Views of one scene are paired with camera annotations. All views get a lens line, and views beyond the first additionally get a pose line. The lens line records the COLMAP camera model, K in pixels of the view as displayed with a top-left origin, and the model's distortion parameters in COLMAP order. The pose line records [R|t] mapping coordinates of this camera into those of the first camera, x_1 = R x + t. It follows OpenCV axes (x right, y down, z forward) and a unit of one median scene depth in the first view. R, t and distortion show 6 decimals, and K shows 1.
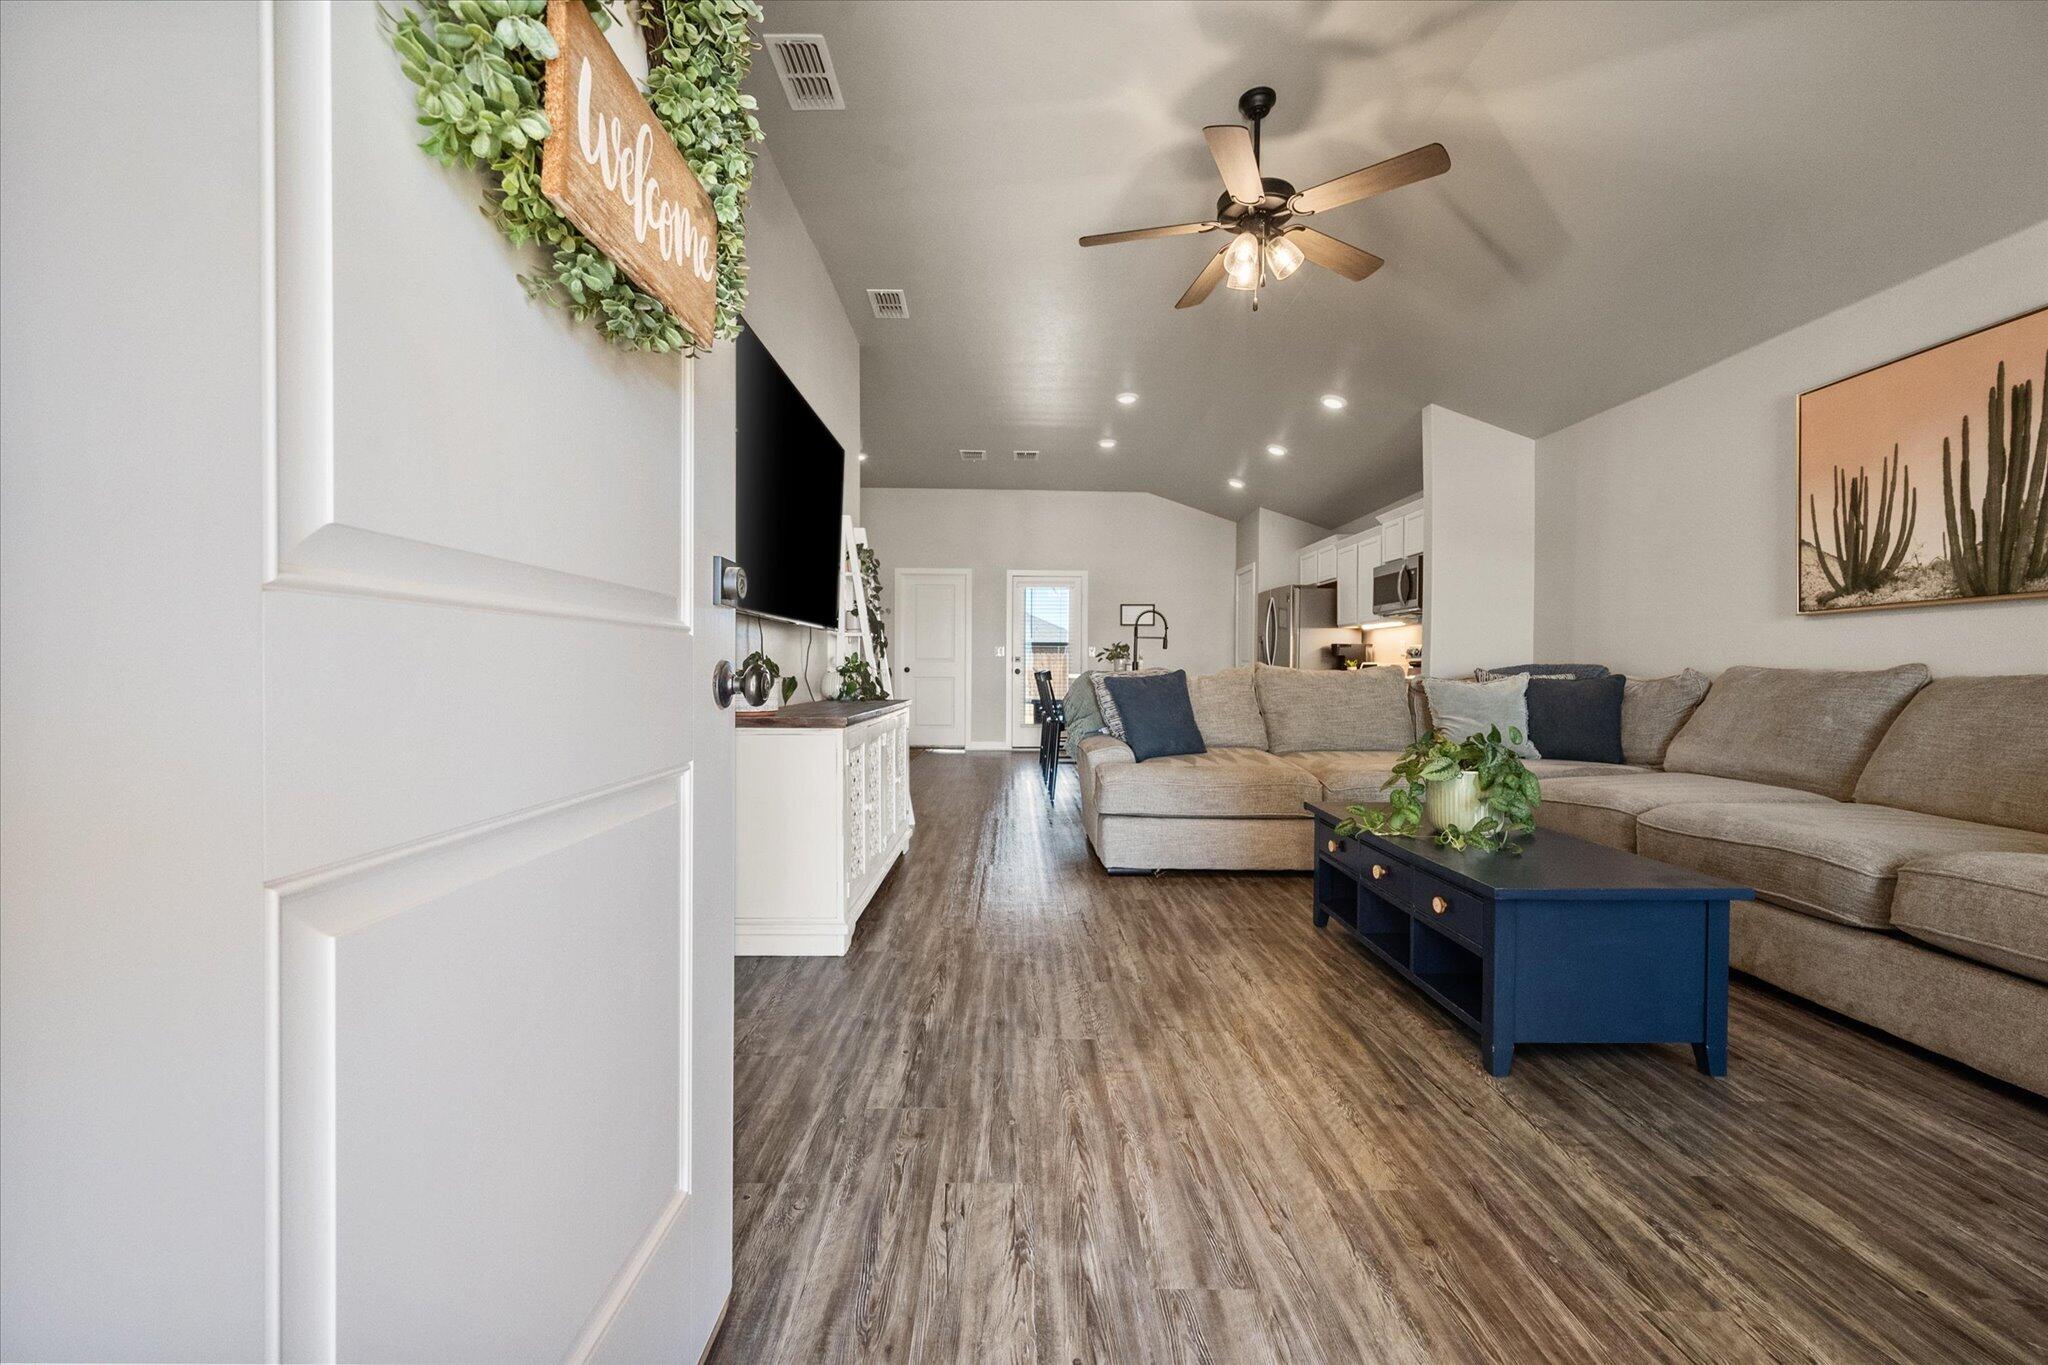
lens RADIAL K [[811.3, 0, 1024.0], [0, 811.3, 682.5], [0, 0, 1]] dist [-0.000750, 0.000400]
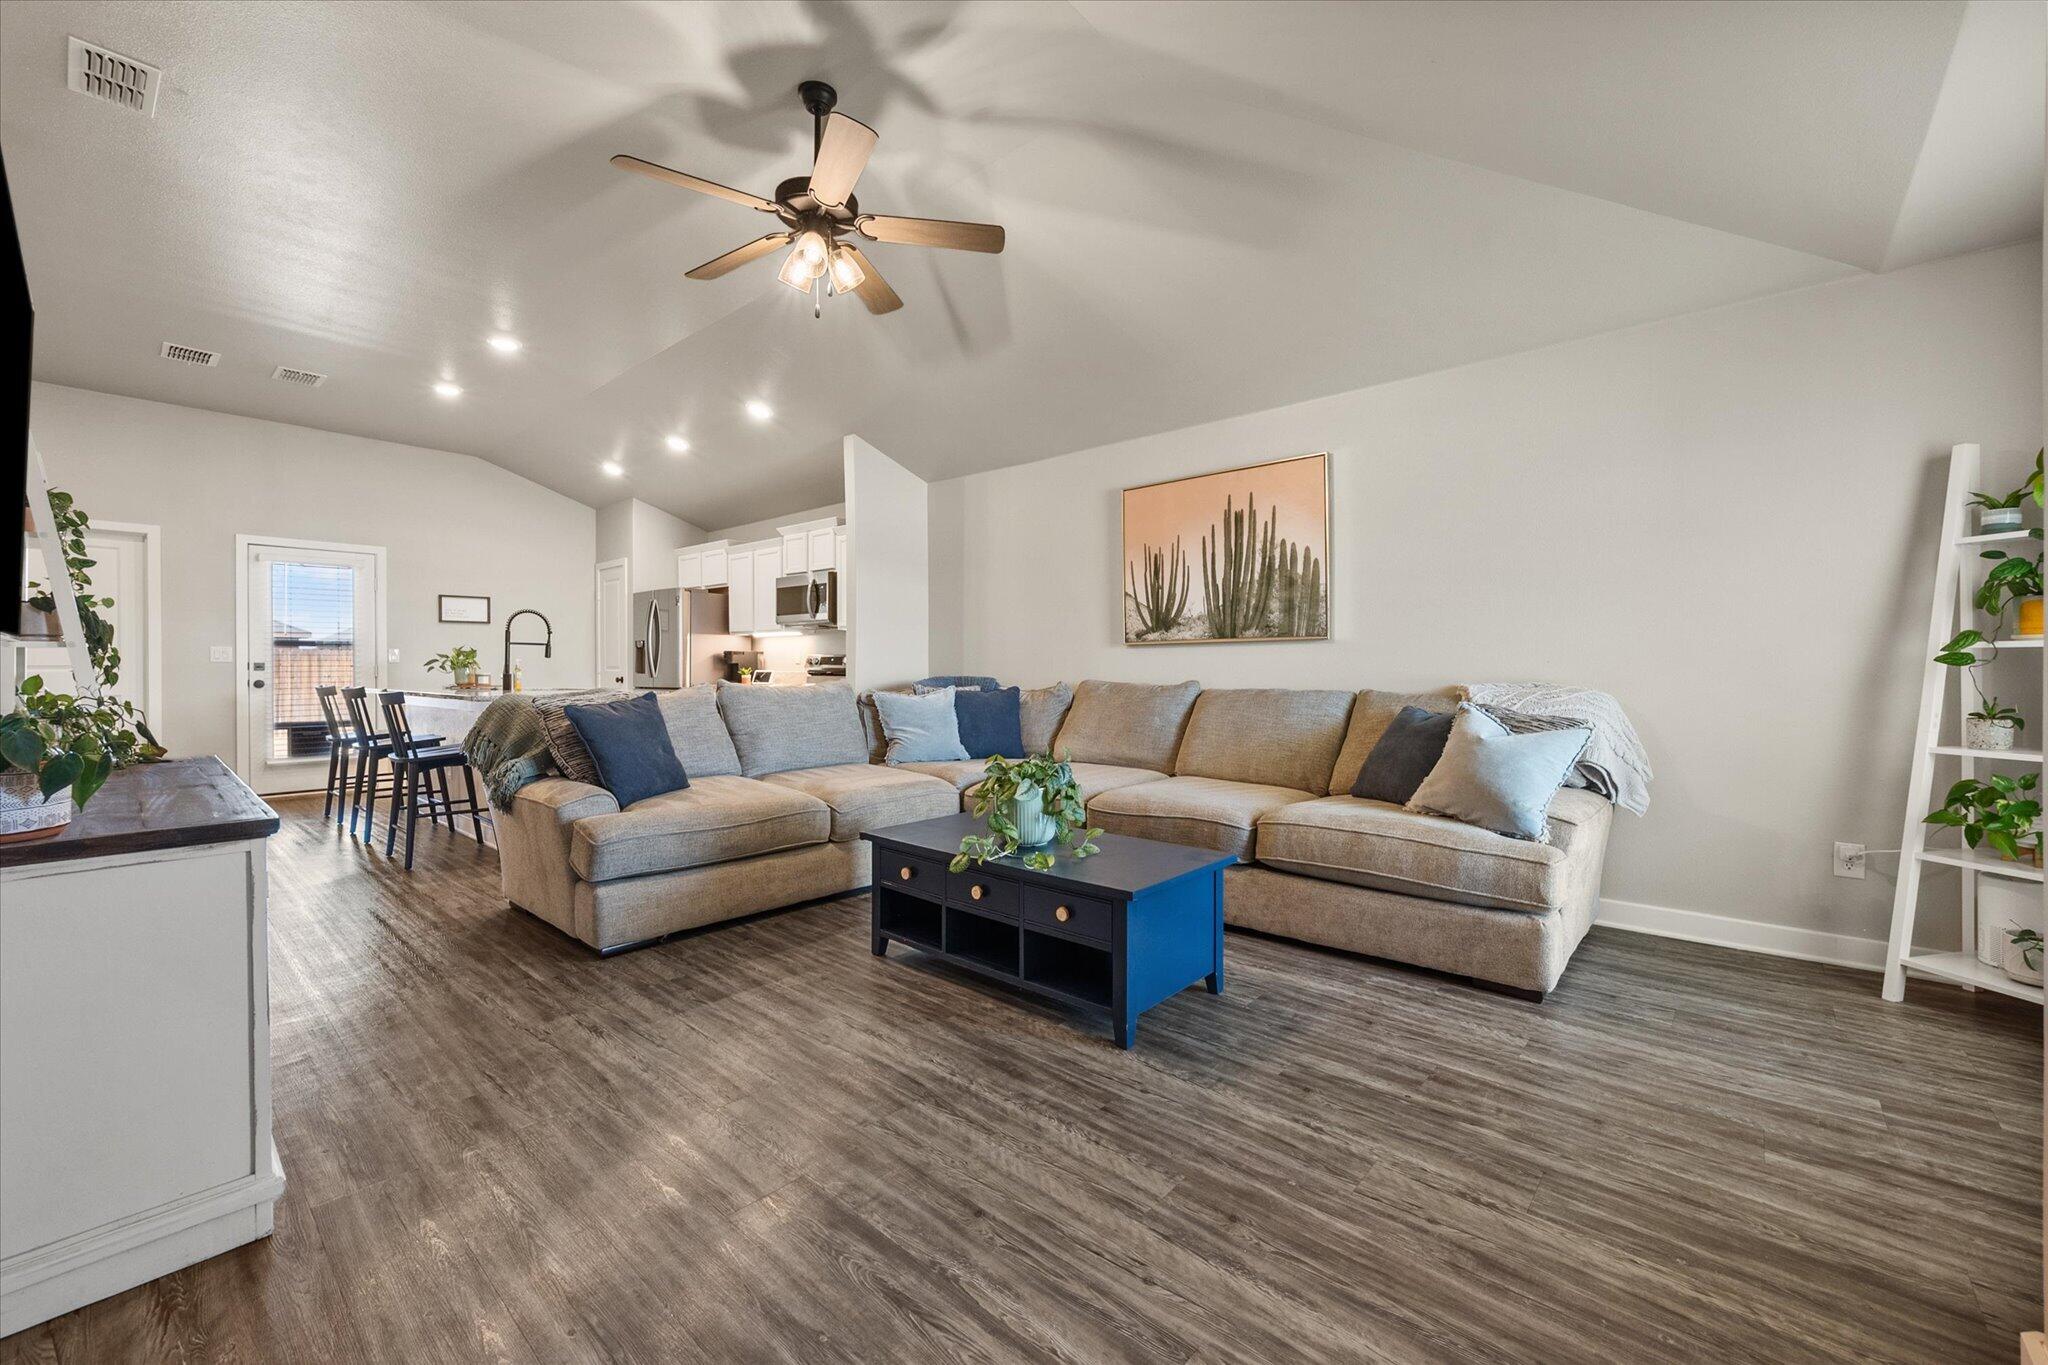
lens RADIAL K [[814.4, 0, 1026.4], [0, 814.4, 670.9], [0, 0, 1]] dist [-0.001759, 0.000315]
pose [[0.673735, -0.010638, 0.738897, -0.272961], [0.016090, 0.999871, -0.000276, -0.049514], [-0.738798, 0.012075, 0.673819, 0.207496]]
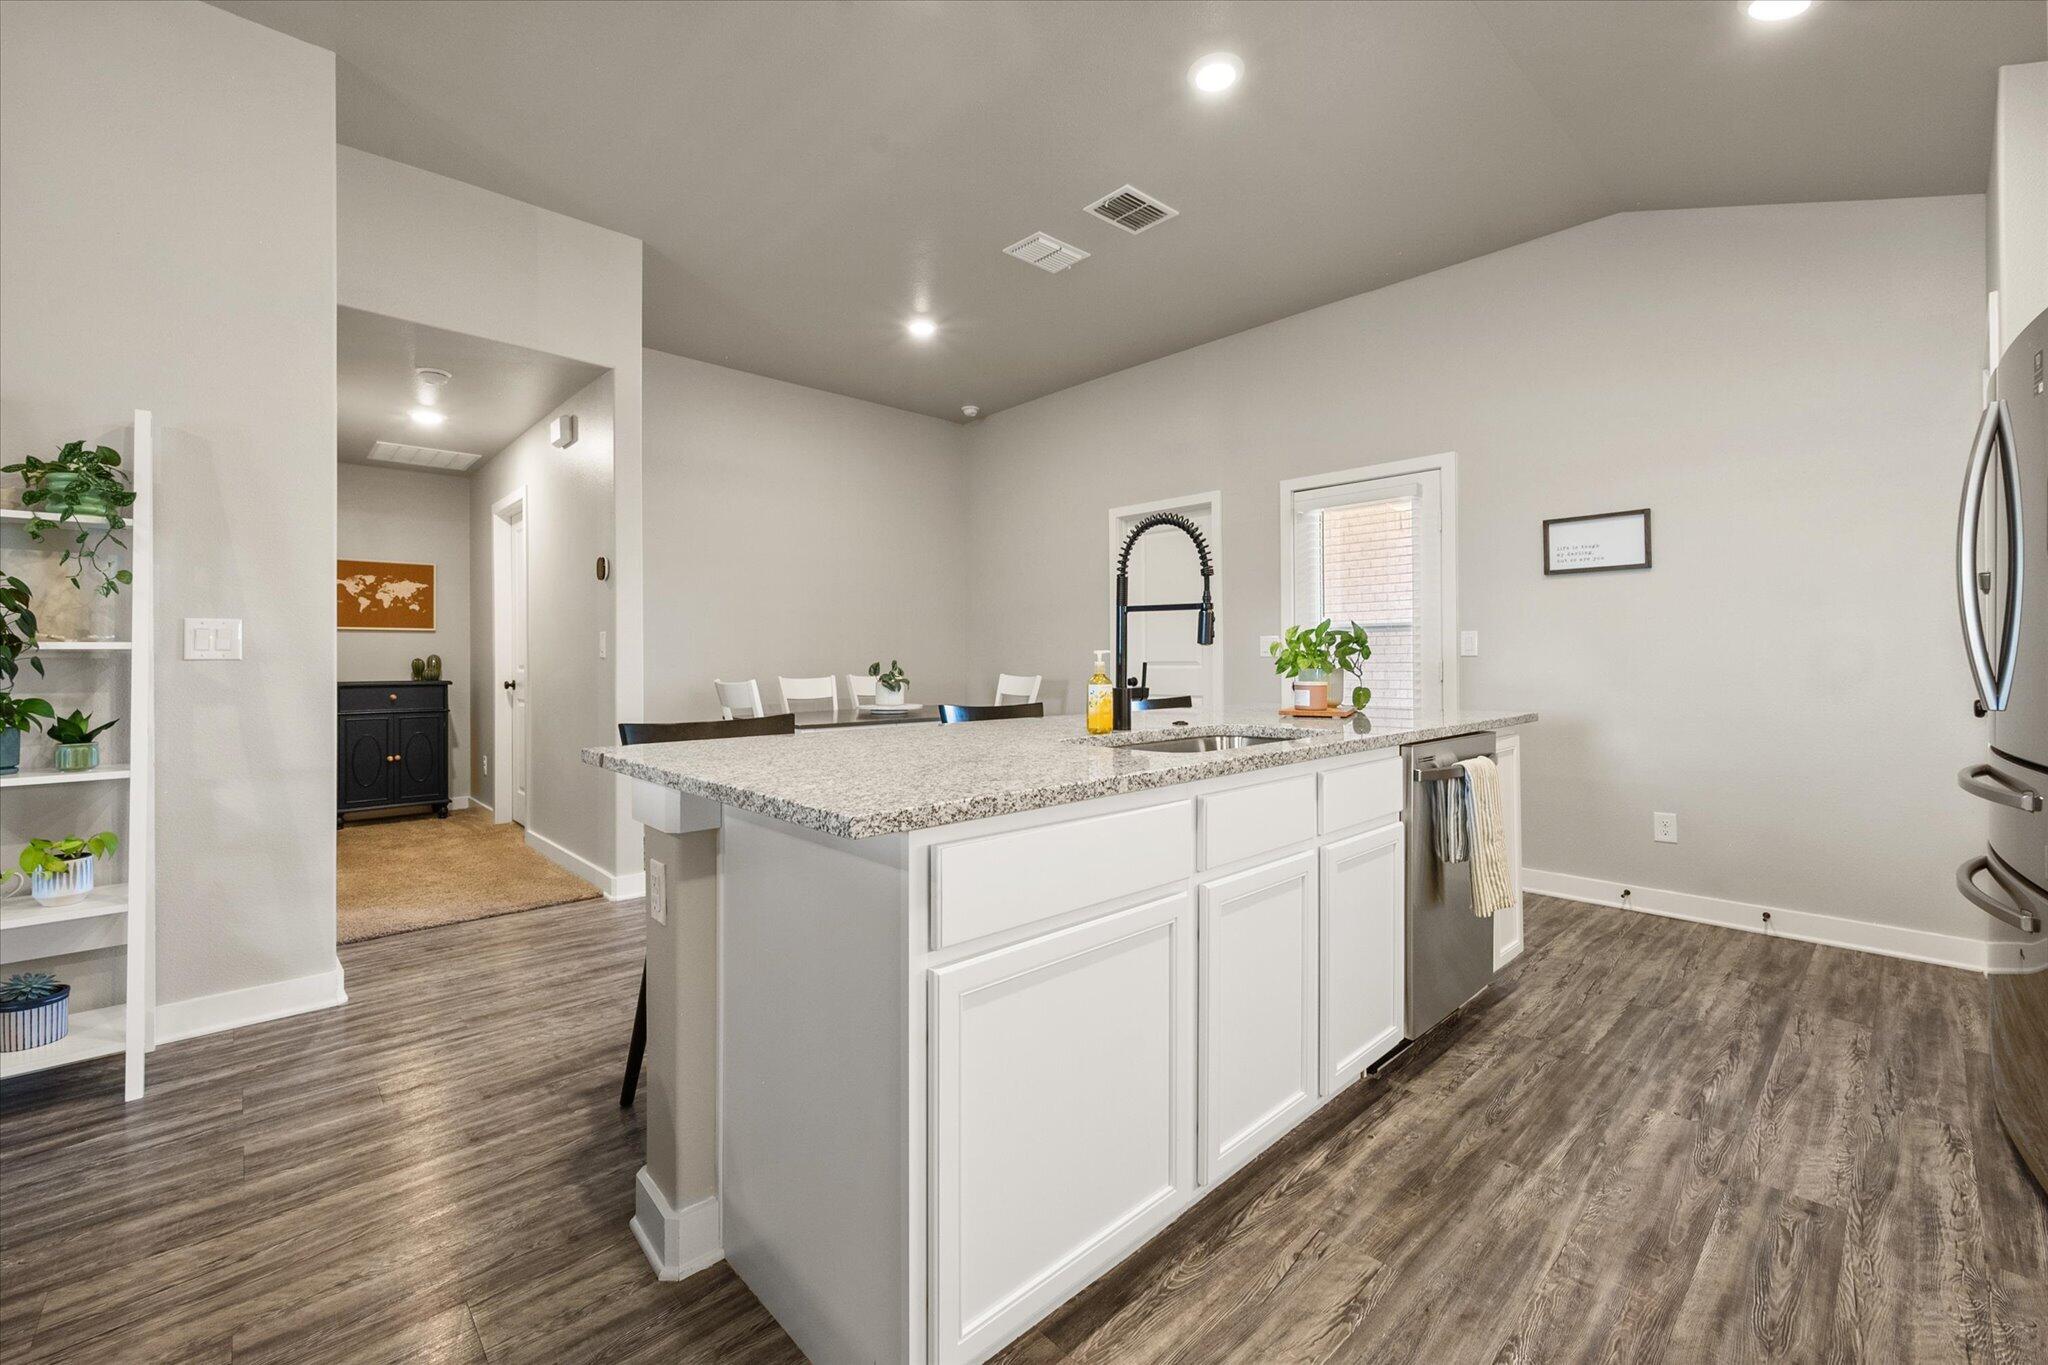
lens RADIAL K [[843.1, 0, 1024.1], [0, 843.1, 659.6], [0, 0, 1]] dist [-0.002295, -0.000594]
pose [[0.672943, -0.008985, -0.739640, 0.867766], [-0.003279, 0.999880, -0.015130, -0.077950], [0.739687, 0.012607, 0.672833, 1.870858]]
